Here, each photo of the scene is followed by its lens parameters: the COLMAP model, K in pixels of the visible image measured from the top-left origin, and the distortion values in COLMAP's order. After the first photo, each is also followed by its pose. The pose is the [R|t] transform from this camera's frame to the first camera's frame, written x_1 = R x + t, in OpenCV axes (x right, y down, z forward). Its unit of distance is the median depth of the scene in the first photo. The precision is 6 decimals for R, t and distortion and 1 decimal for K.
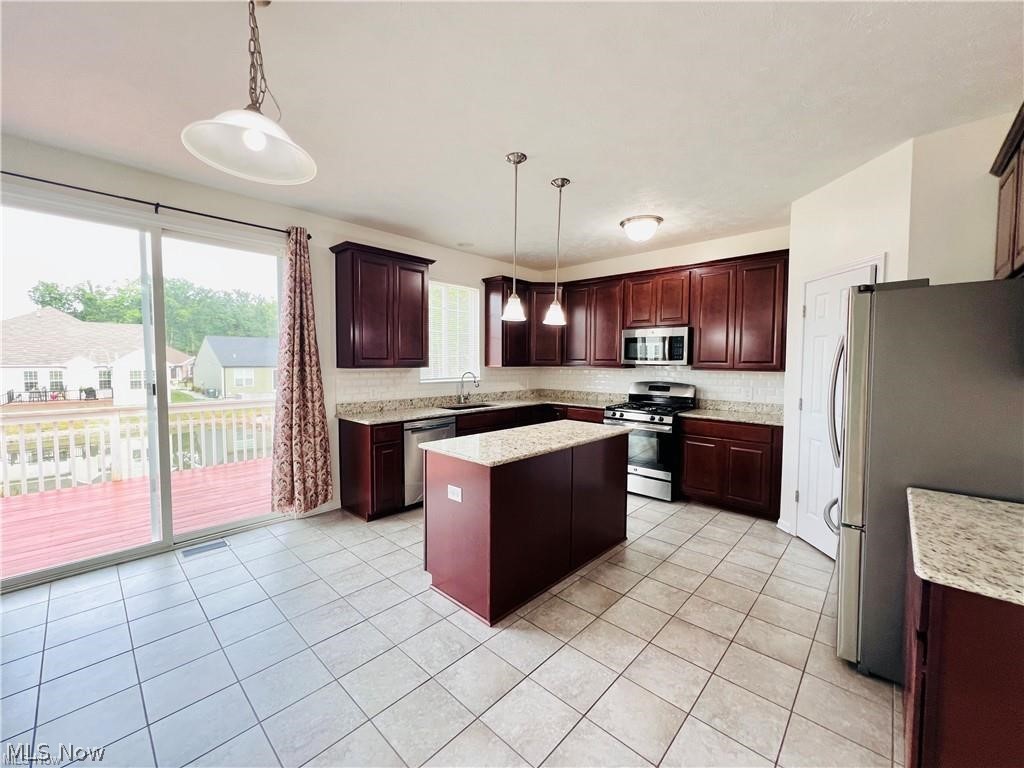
lens RADIAL K [[408.6, 0, 510.4], [0, 408.6, 379.7], [0, 0, 1]] dist [0.006738, -0.000409]
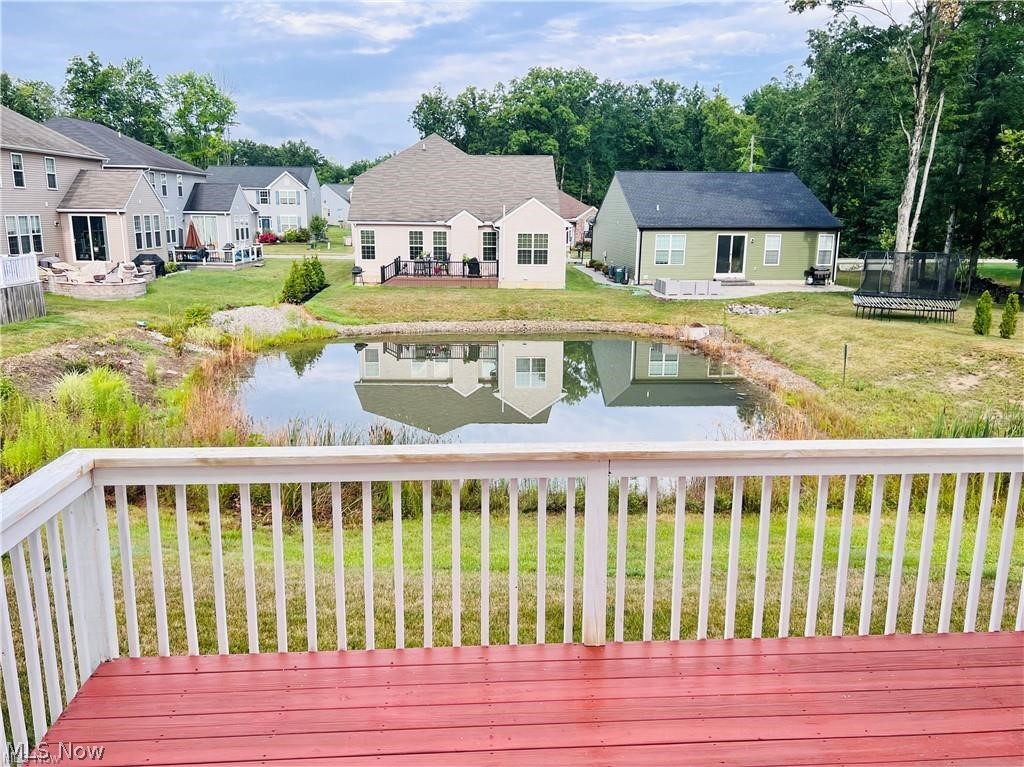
lens RADIAL K [[818.9, 0, 513.7], [0, 818.9, 383.0], [0, 0, 1]] dist [0.012333, 0.000308]
pose [[0.737419, 0.143559, -0.660003, -0.042625], [-0.035396, 0.984023, 0.174490, -0.009649], [0.674507, -0.105311, 0.730719, 0.032525]]
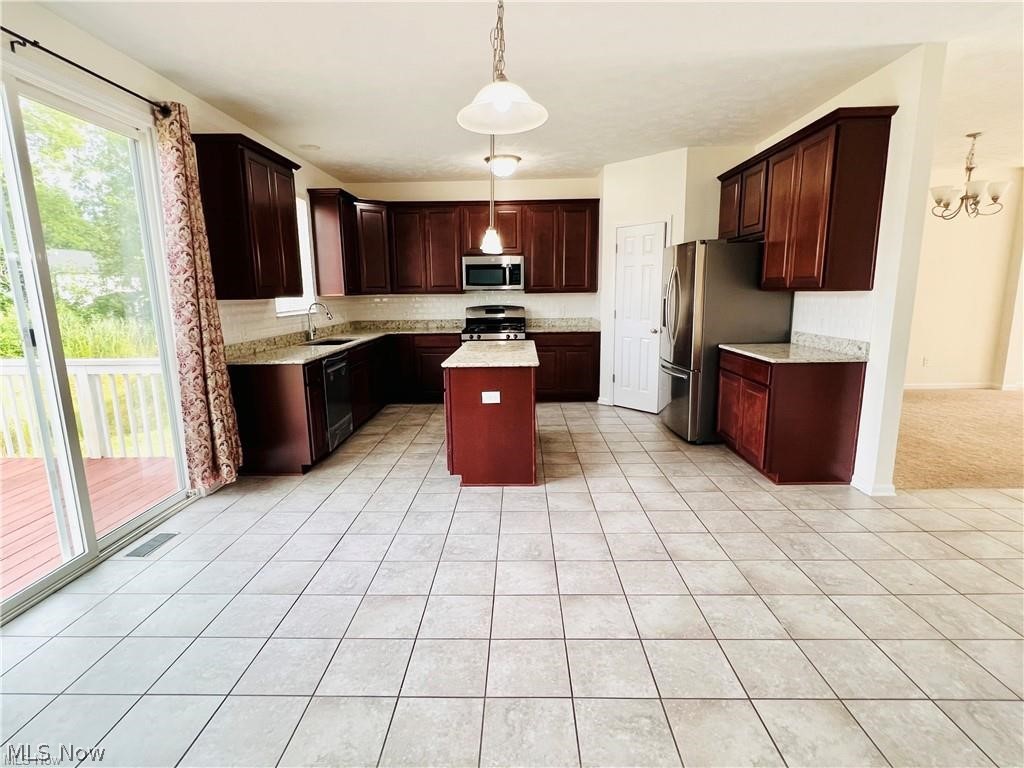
lens RADIAL K [[506.0, 0, 507.9], [0, 506.0, 383.0], [0, 0, 1]] dist [0.001257, -0.003442]
pose [[0.749366, -0.138292, 0.647553, -0.674396], [0.051927, 0.987209, 0.150738, 0.010508], [-0.660116, -0.079333, 0.746962, -0.085602]]
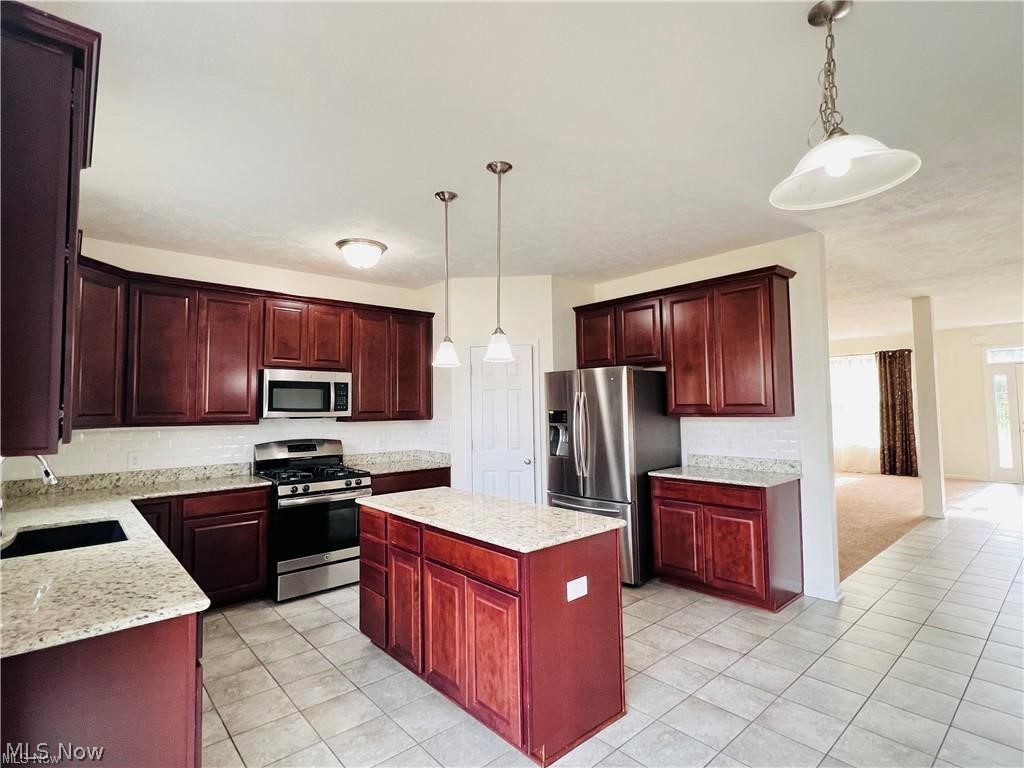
lens RADIAL K [[506.0, 0, 512.8], [0, 506.0, 382.4], [0, 0, 1]] dist [0.001257, -0.003442]
pose [[0.107730, 0.042466, 0.993273, -0.695637], [0.064326, 0.996696, -0.049589, -0.037733], [-0.992097, 0.069236, 0.104642, 0.636742]]
